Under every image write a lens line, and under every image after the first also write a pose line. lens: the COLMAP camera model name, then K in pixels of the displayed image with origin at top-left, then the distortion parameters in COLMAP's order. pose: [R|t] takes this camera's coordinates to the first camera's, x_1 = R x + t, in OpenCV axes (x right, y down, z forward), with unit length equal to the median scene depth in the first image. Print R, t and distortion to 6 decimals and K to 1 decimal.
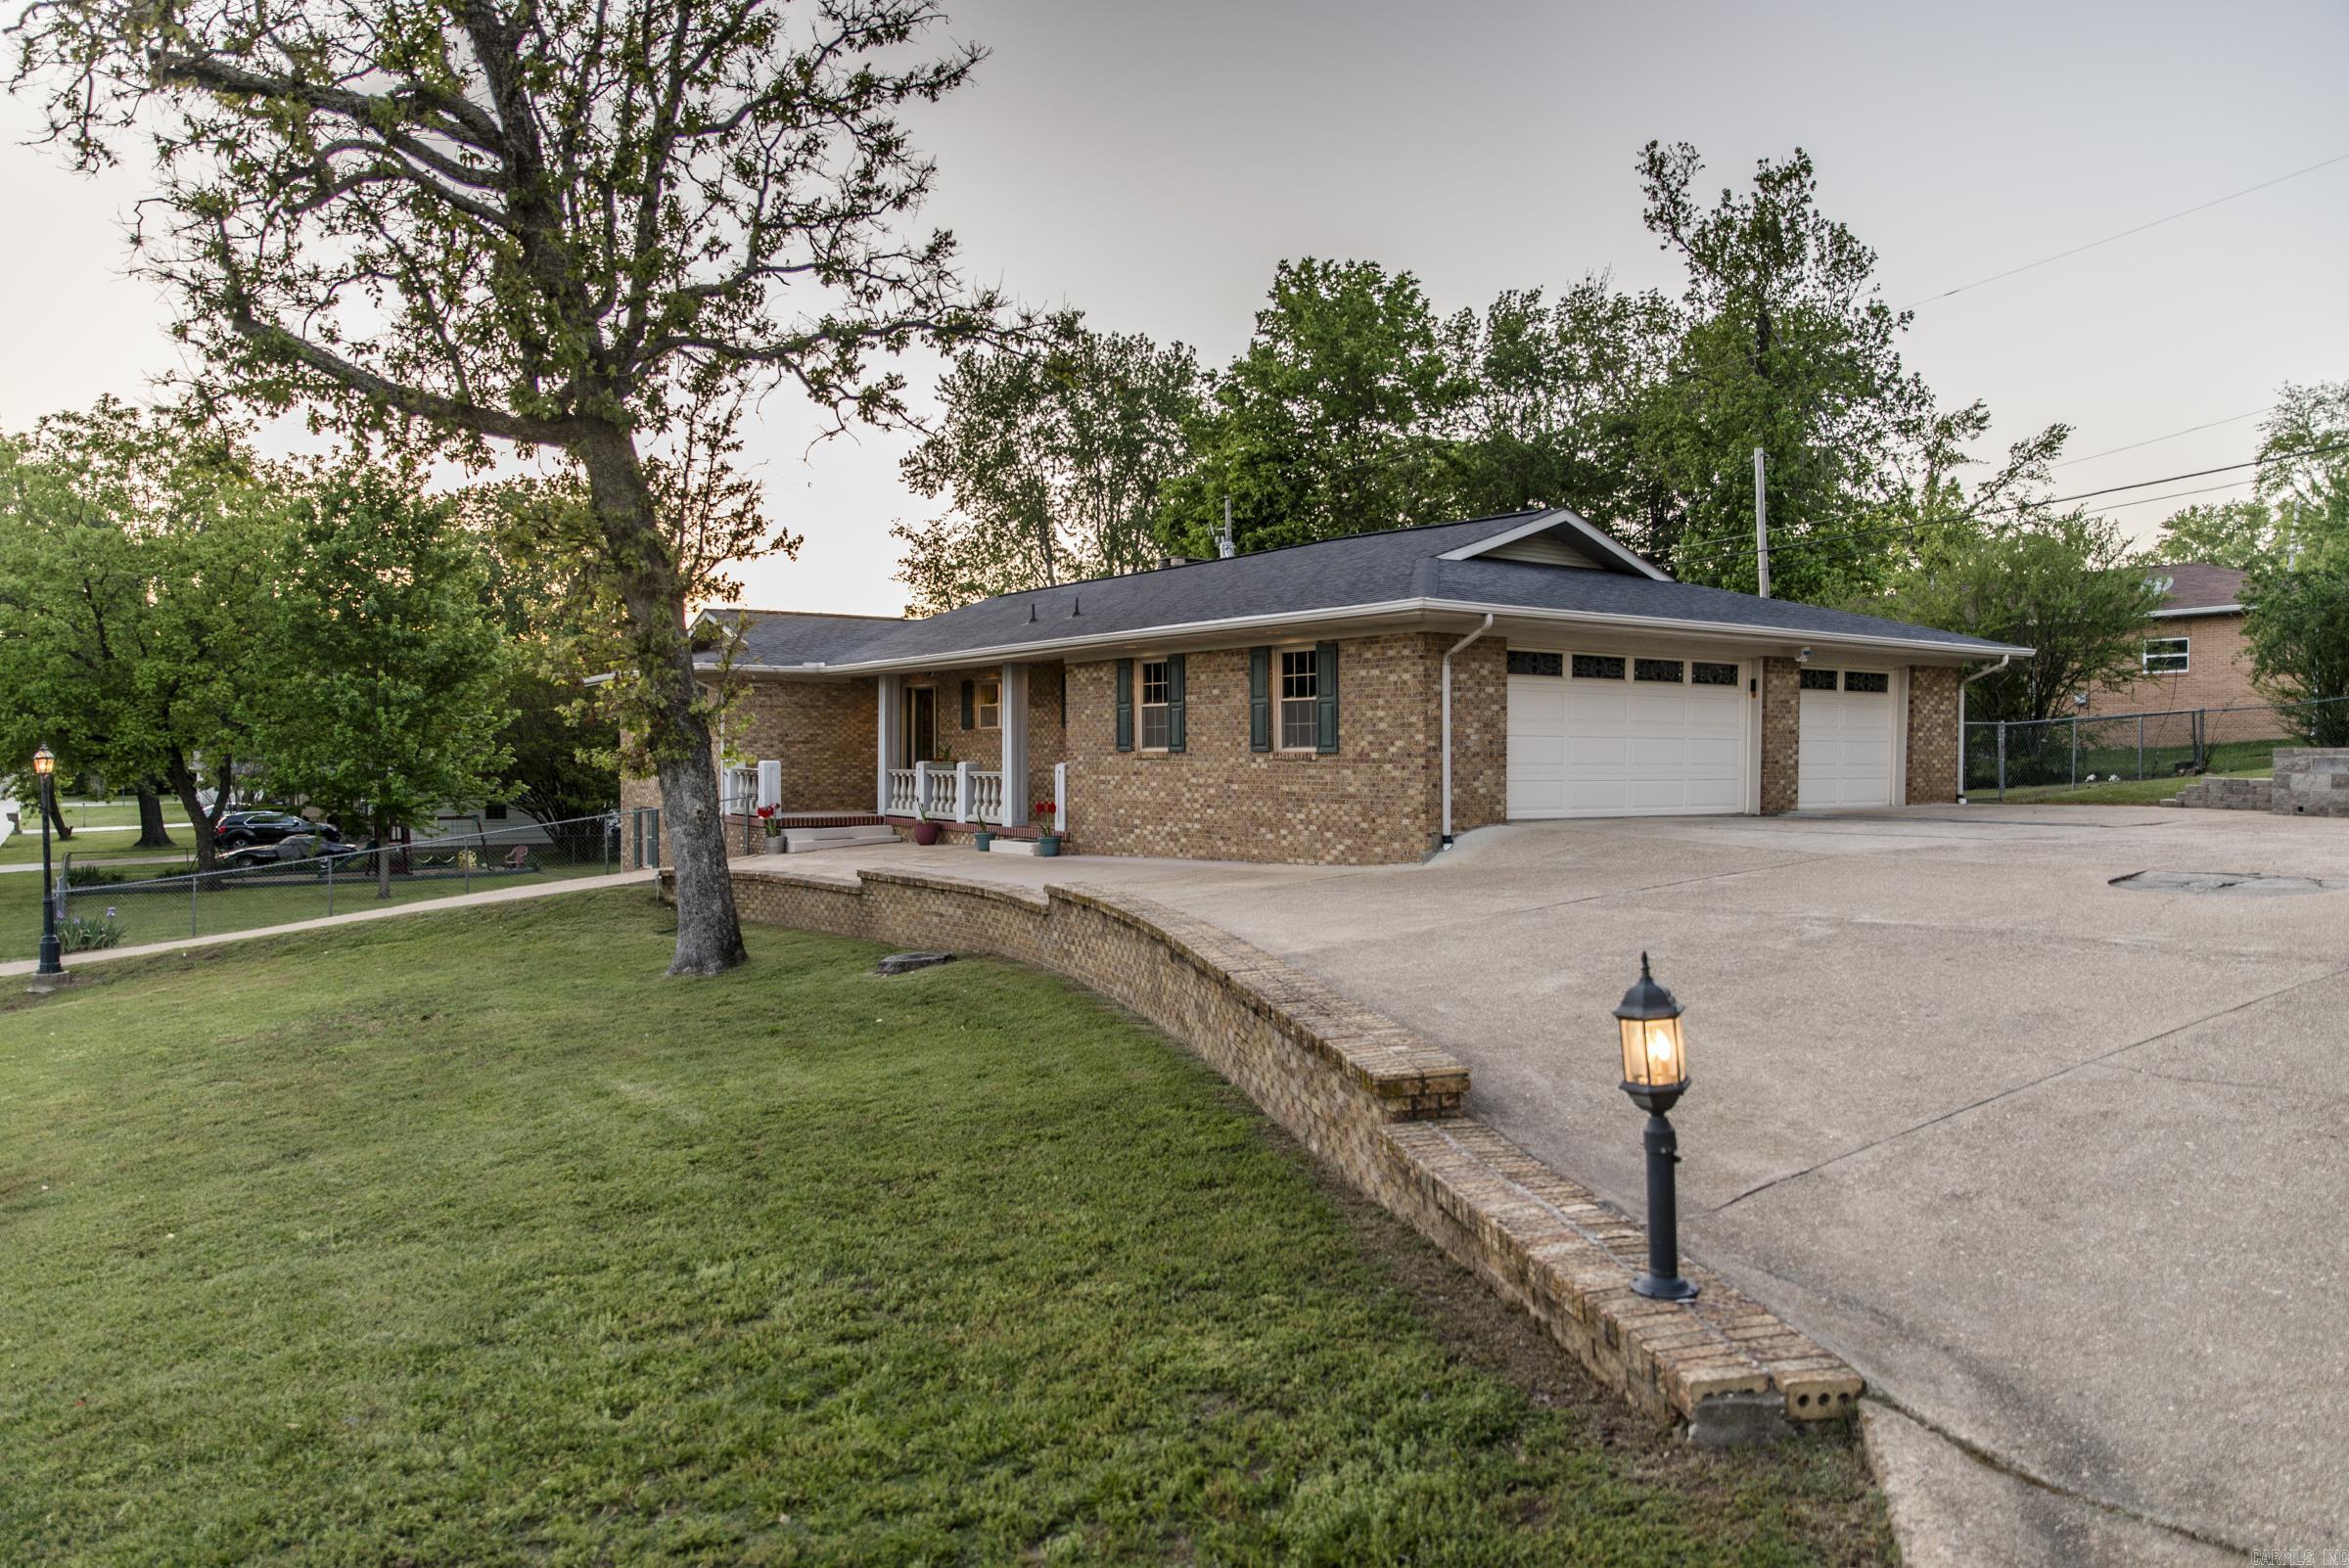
lens RADIAL K [[1553.4, 0, 1170.6], [0, 1553.4, 794.2], [0, 0, 1]] dist [-0.002824, 0.000005]
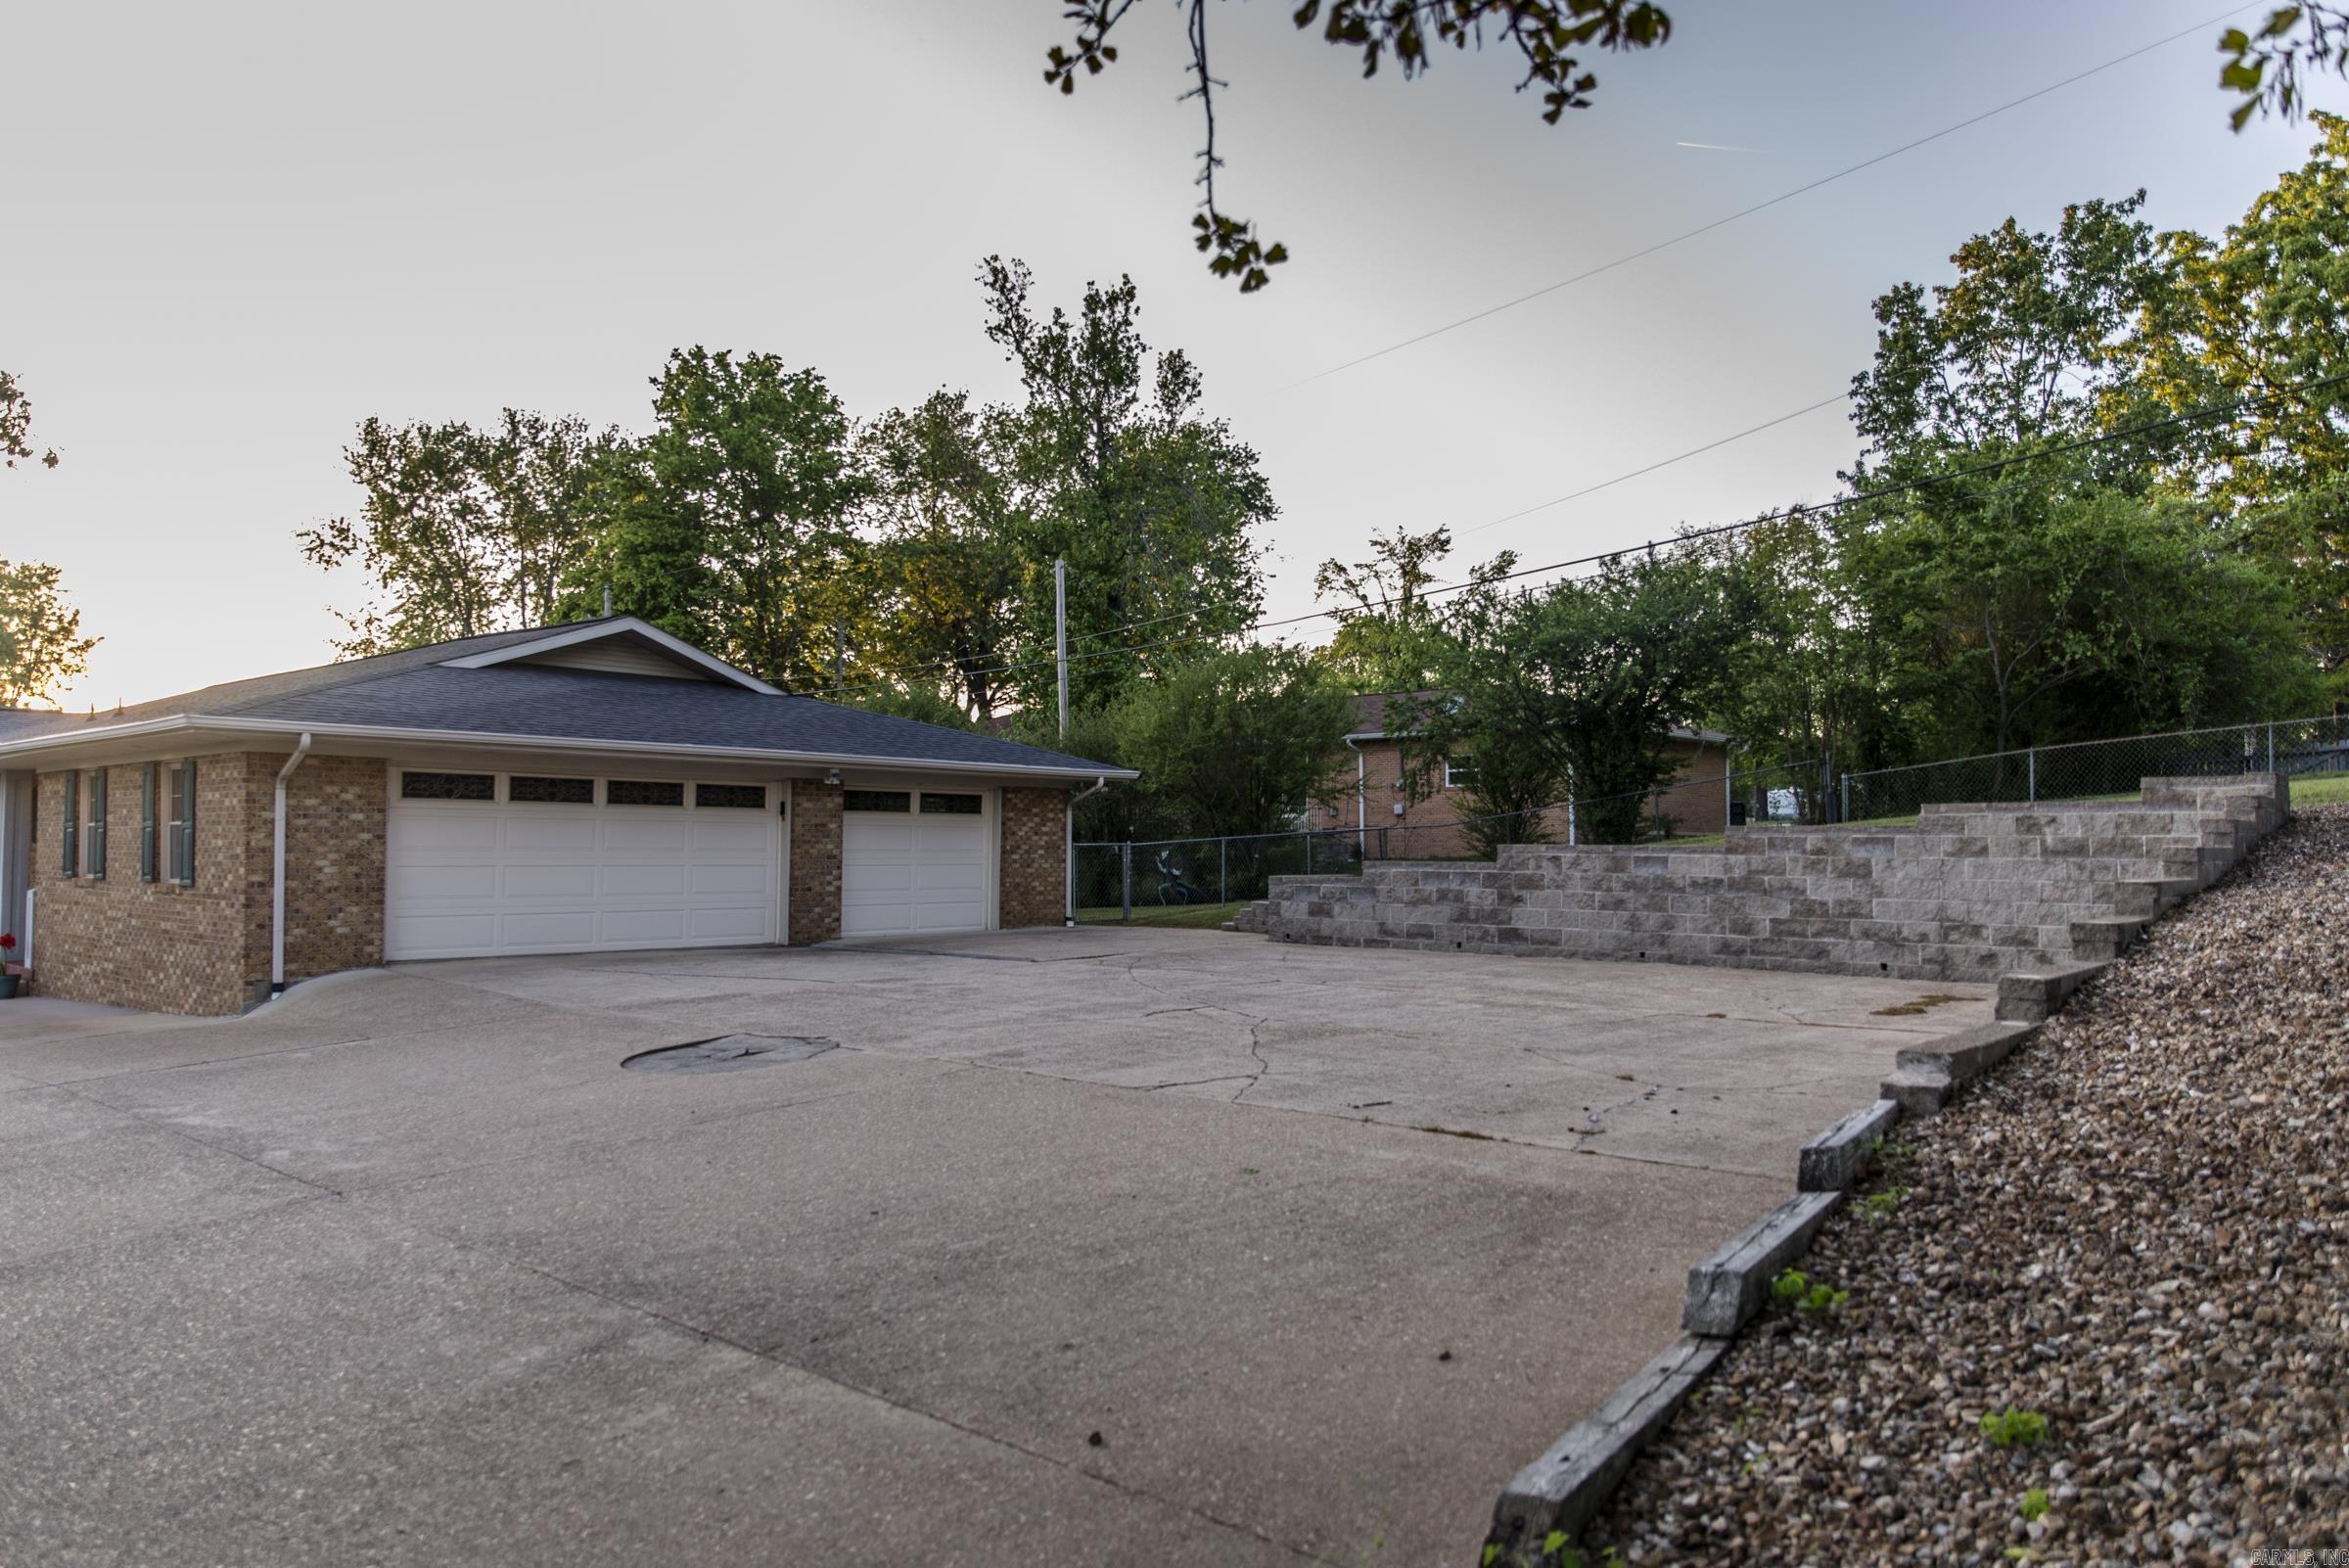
lens RADIAL K [[1560.5, 0, 1174.5], [0, 1560.5, 784.0], [0, 0, 1]] dist [-0.002852, 0.001876]
pose [[0.973259, 0.011287, 0.229433, 0.207675], [0.003676, 0.997899, -0.064683, -0.011879], [-0.229681, 0.063797, 0.971173, 0.009443]]
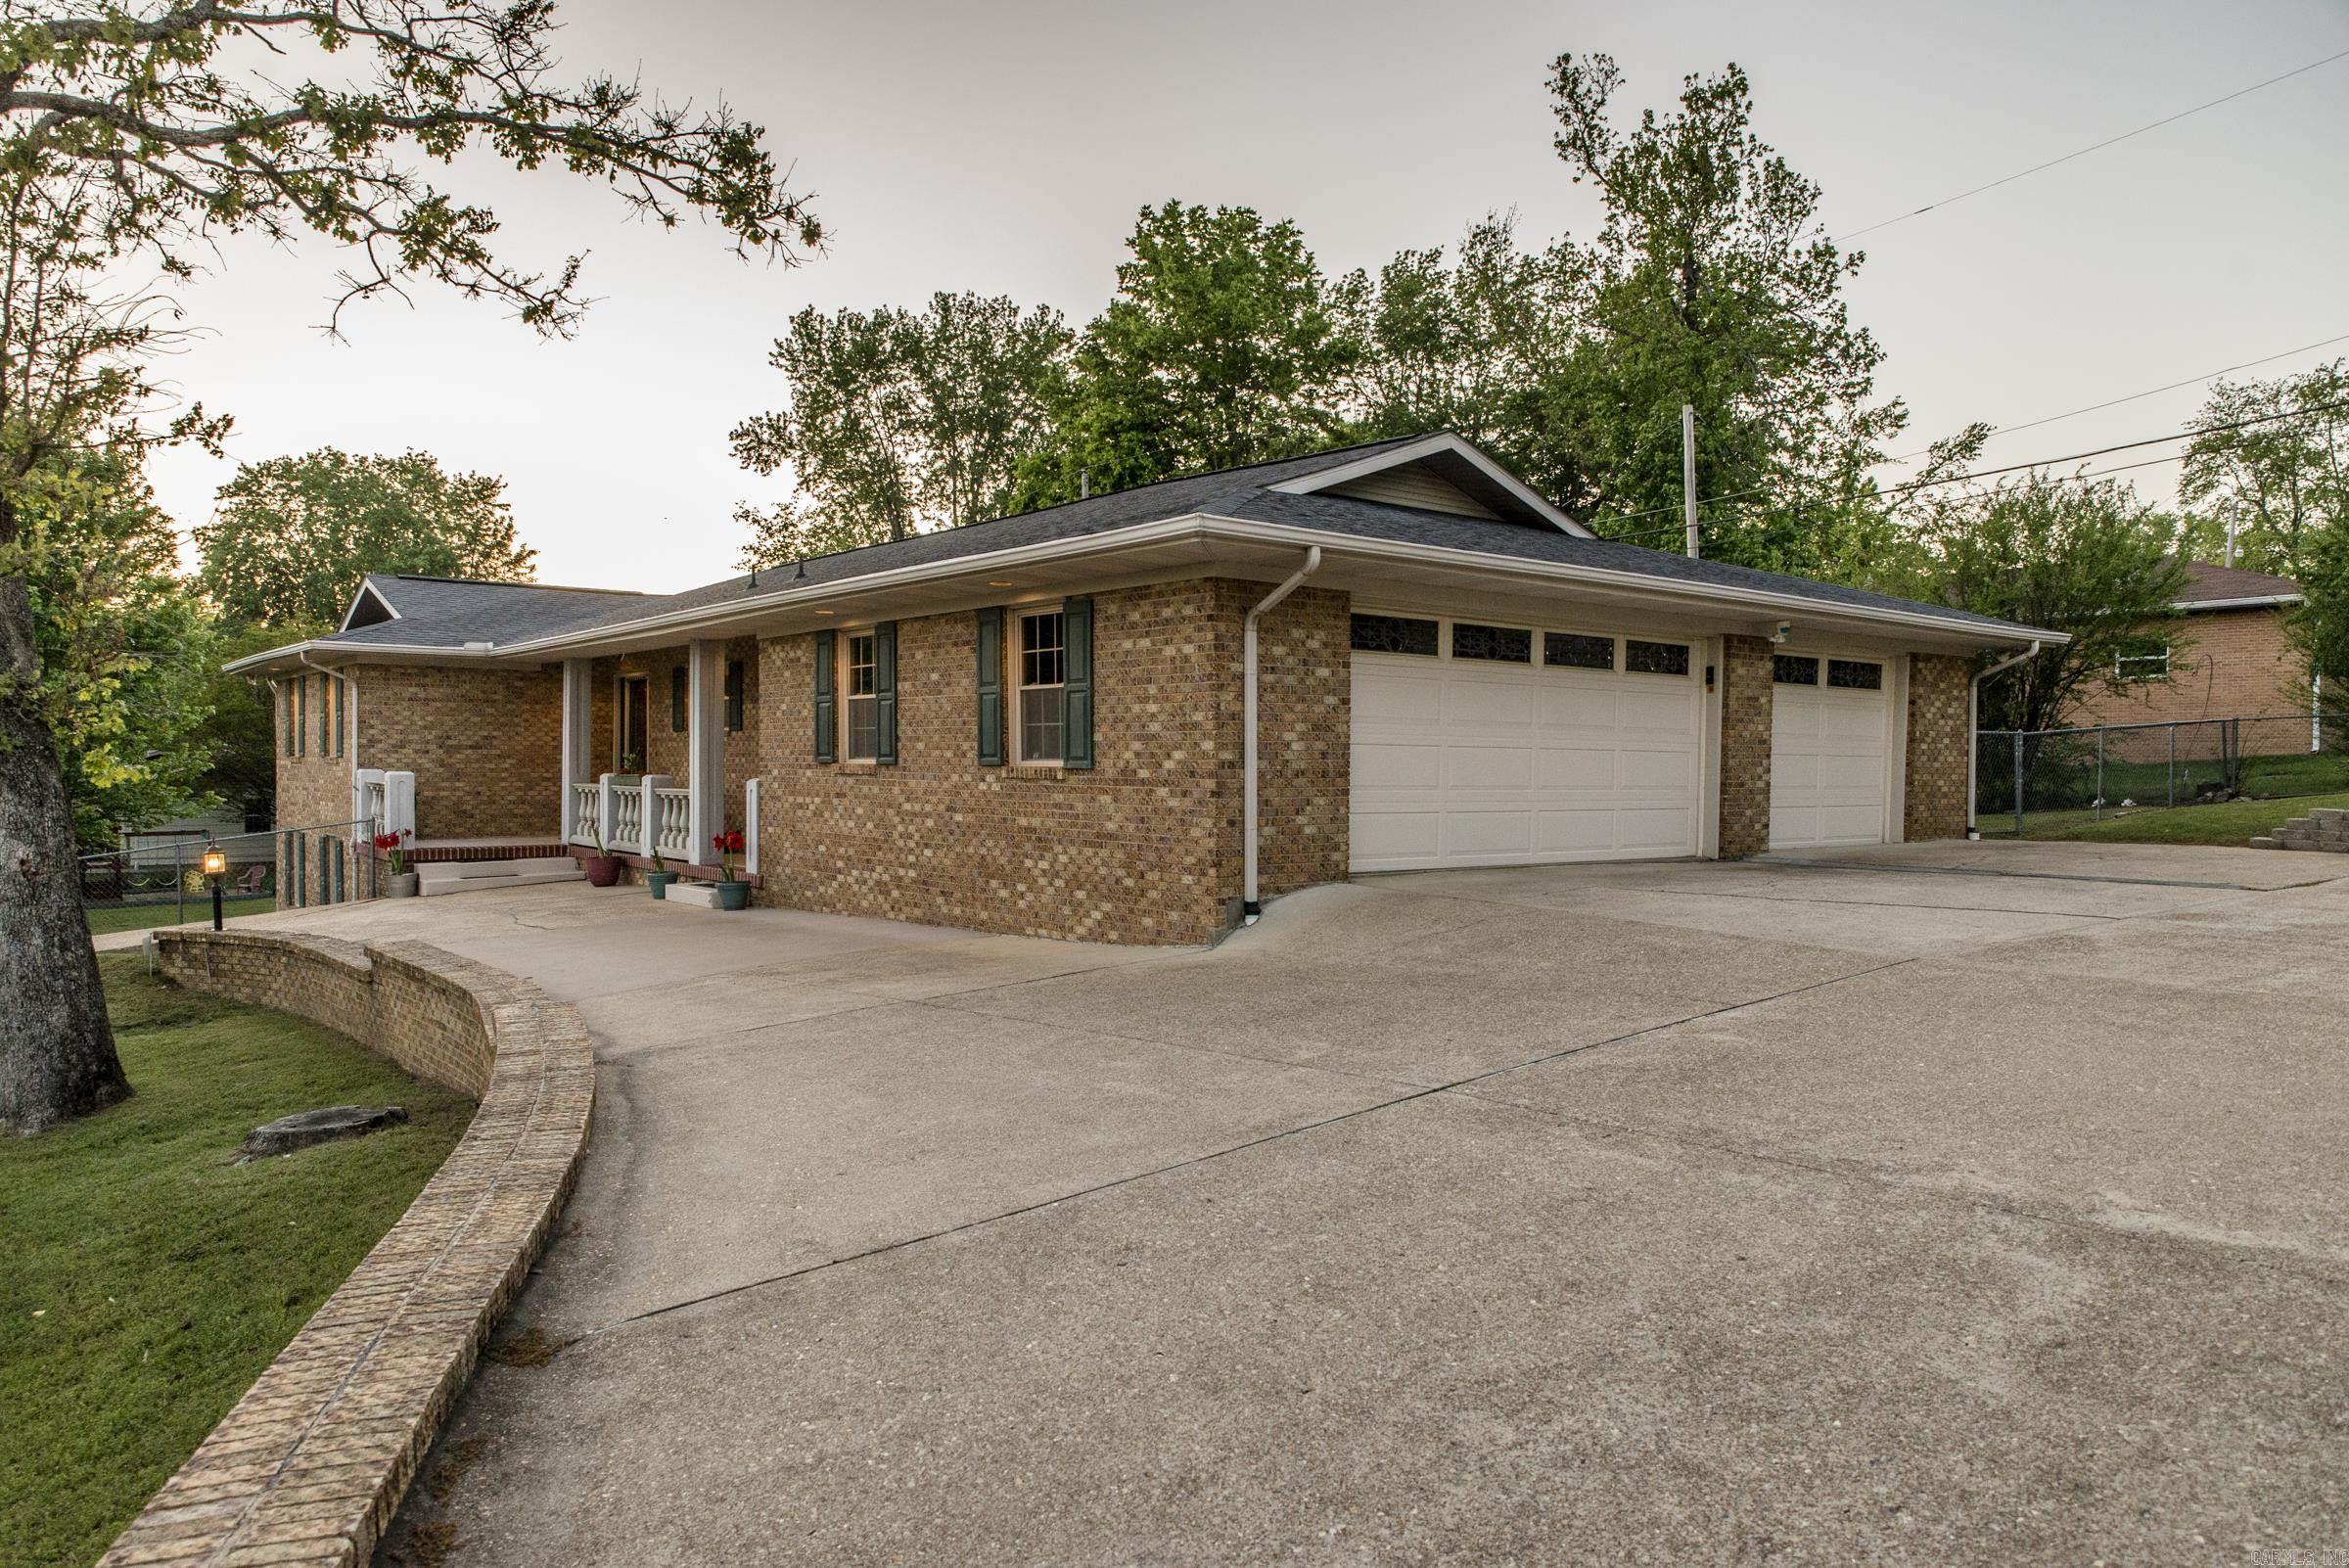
lens RADIAL K [[1553.4, 0, 1170.6], [0, 1553.4, 794.2], [0, 0, 1]] dist [-0.002824, 0.000005]
pose [[0.998357, 0.005109, 0.057068, 0.048446], [-0.004829, 0.999976, -0.005044, -0.006112], [-0.057092, 0.004760, 0.998358, 0.165524]]
